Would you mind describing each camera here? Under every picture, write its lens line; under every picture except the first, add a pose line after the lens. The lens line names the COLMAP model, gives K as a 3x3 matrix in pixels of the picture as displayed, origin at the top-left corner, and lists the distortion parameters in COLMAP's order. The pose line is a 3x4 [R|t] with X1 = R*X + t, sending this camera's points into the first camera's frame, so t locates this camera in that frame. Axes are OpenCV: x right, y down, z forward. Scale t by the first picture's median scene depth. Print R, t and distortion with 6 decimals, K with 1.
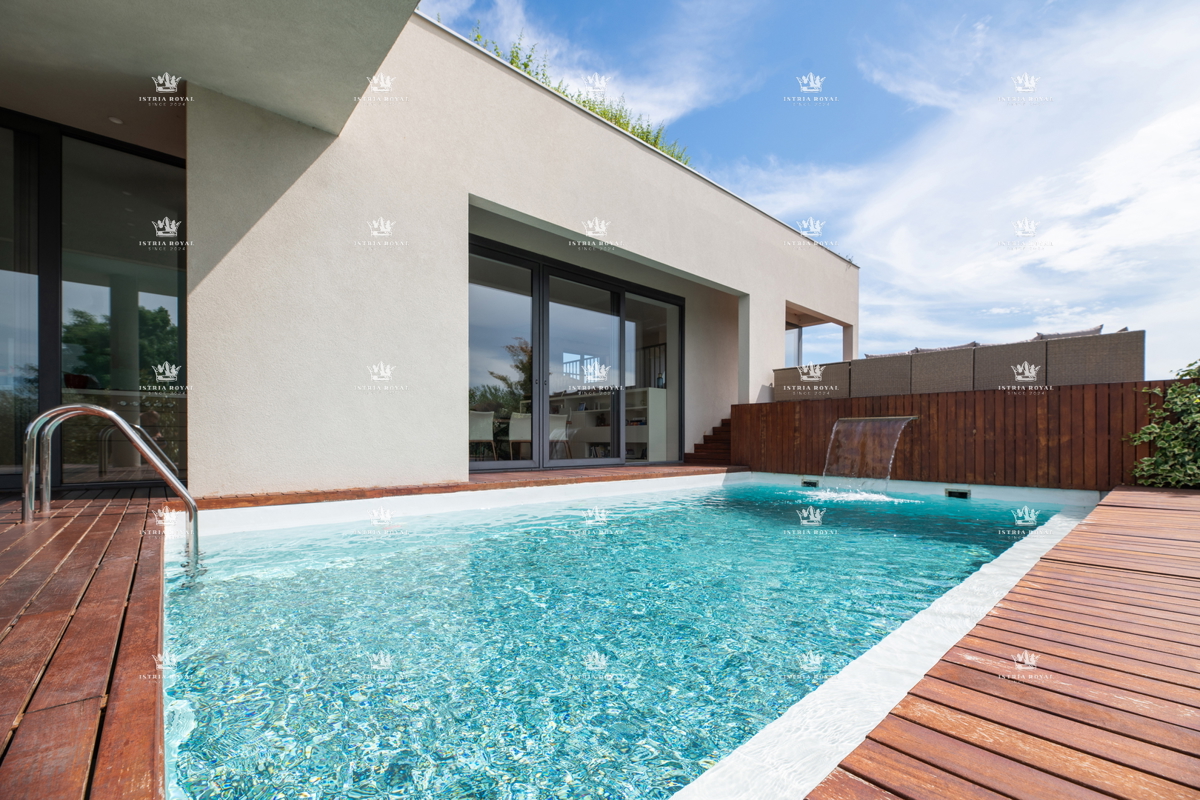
lens RADIAL K [[497.3, 0, 606.6], [0, 497.3, 437.2], [0, 0, 1]] dist [-0.002248, -0.000314]
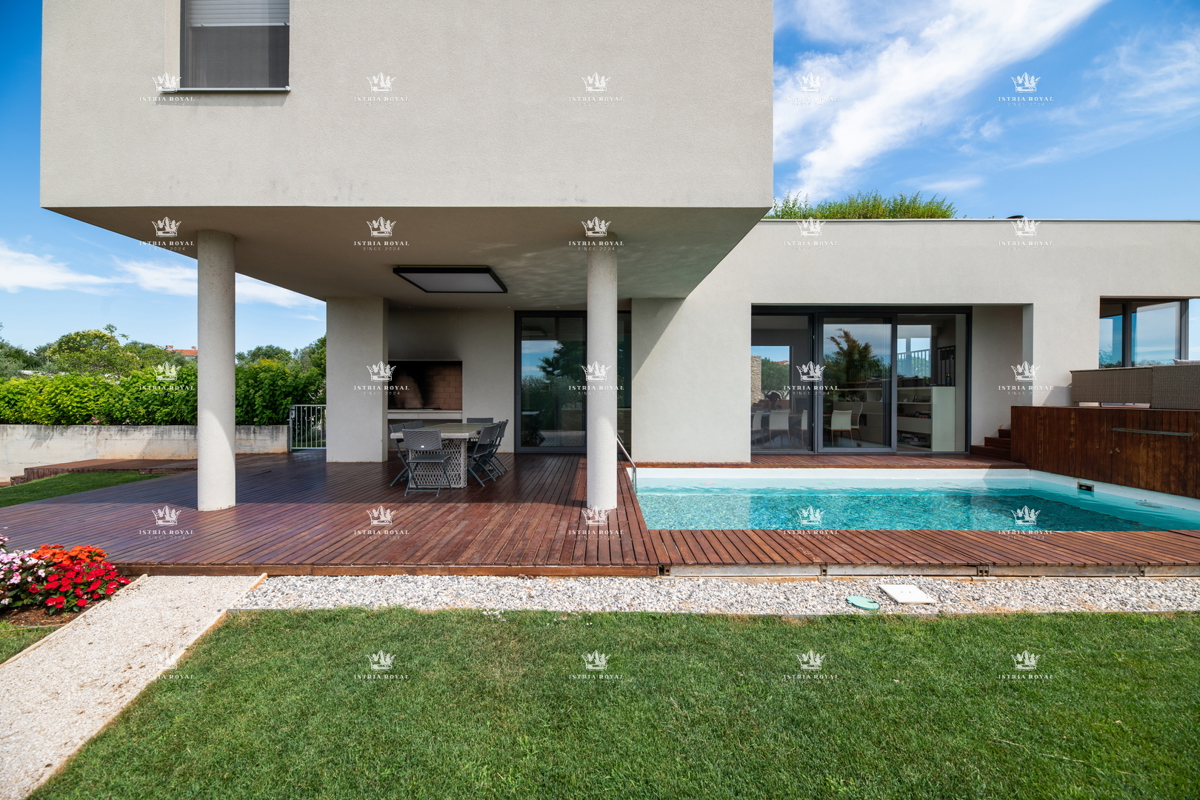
lens RADIAL K [[497.3, 0, 597.1], [0, 497.3, 397.0], [0, 0, 1]] dist [-0.002248, -0.000314]
pose [[0.752901, 0.005874, -0.658108, 0.314981], [-0.000378, 0.999964, 0.008493, -0.104499], [0.658134, -0.006146, 0.752876, -0.465972]]
